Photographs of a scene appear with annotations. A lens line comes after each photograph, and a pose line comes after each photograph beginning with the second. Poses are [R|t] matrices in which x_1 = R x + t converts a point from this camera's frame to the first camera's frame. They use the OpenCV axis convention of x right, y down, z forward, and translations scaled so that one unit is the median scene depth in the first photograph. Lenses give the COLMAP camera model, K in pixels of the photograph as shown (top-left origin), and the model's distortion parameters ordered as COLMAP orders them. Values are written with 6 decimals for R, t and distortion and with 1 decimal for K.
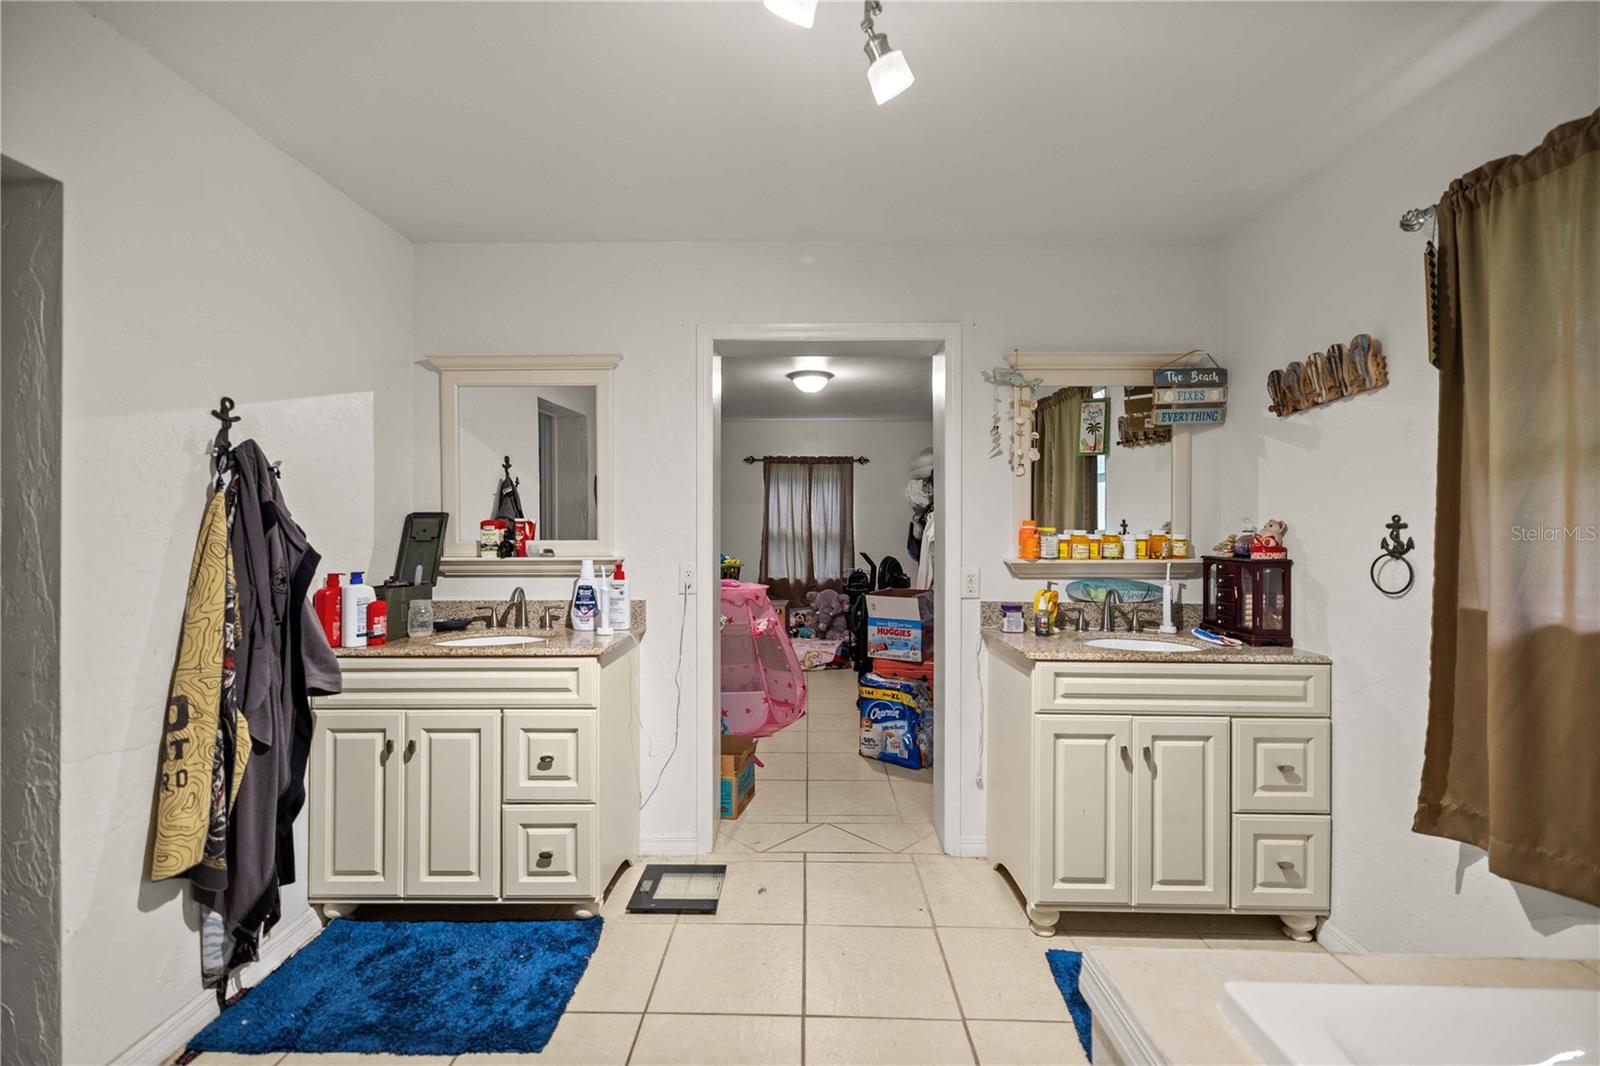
lens RADIAL K [[681.4, 0, 798.7], [0, 681.4, 529.8], [0, 0, 1]] dist [0.003396, 0.000174]
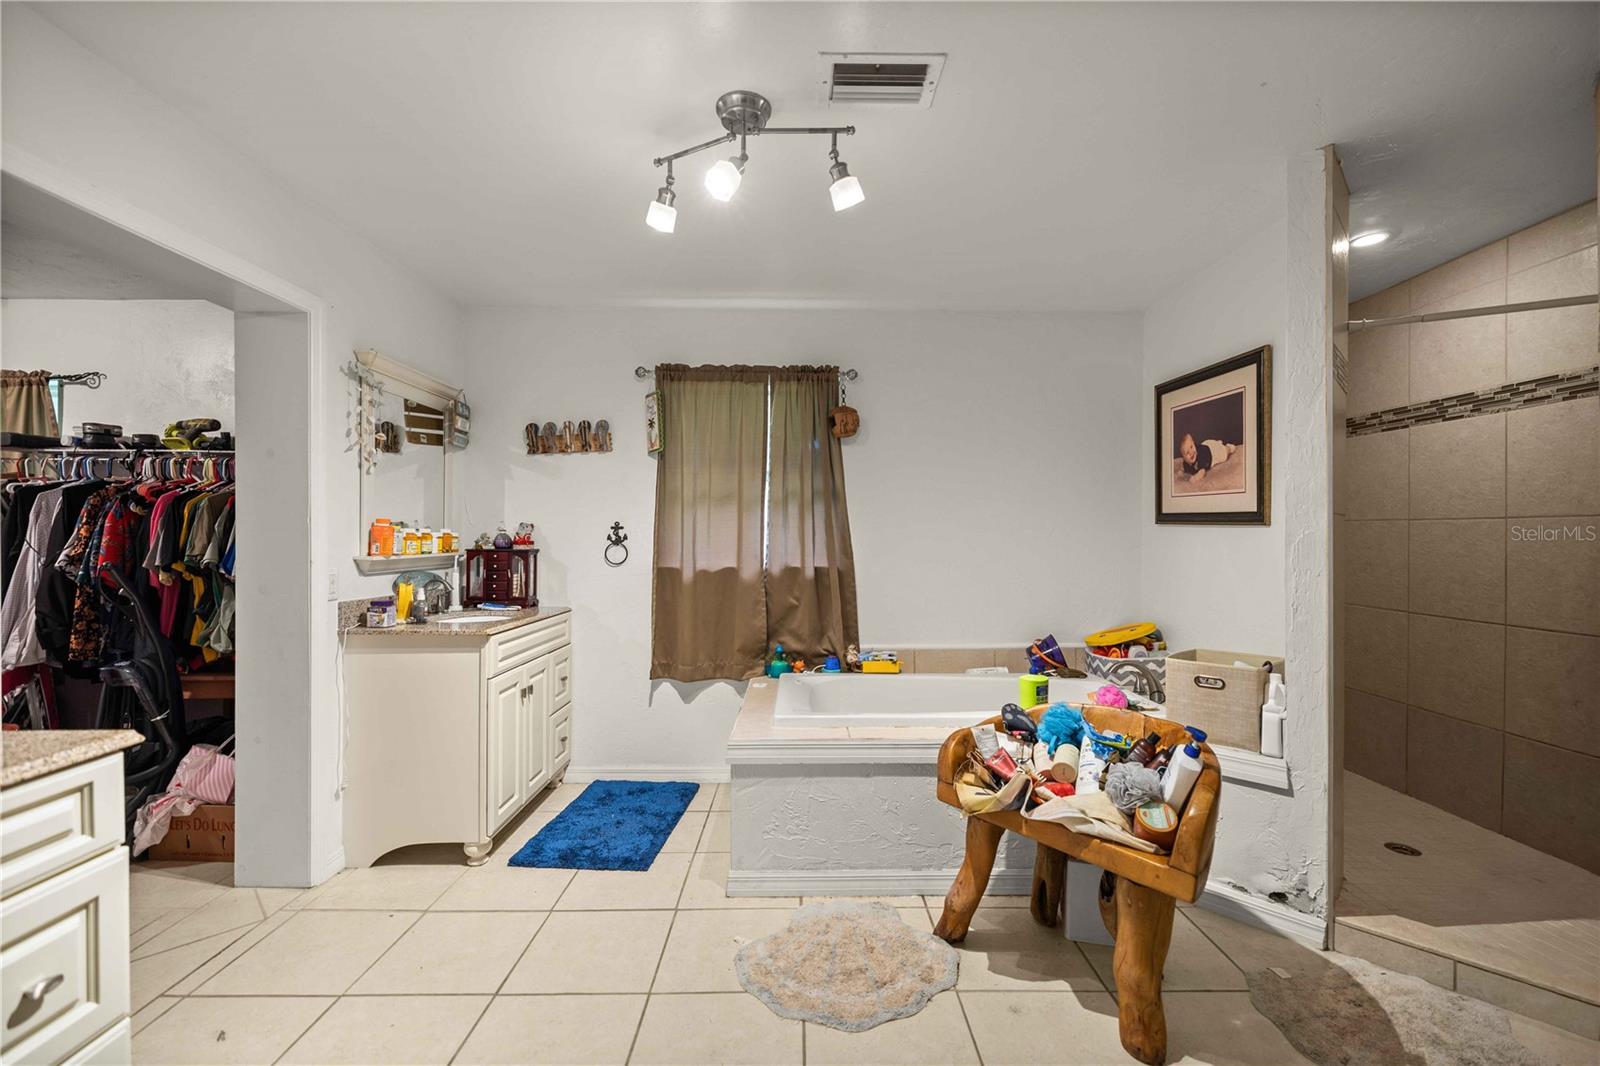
lens RADIAL K [[681.4, 0, 803.5], [0, 681.4, 536.7], [0, 0, 1]] dist [0.003396, 0.000174]
pose [[-0.023193, -0.003544, 0.999725, -0.858926], [-0.004053, 0.999986, 0.003451, 0.008769], [-0.999723, -0.003972, -0.023207, 0.461414]]
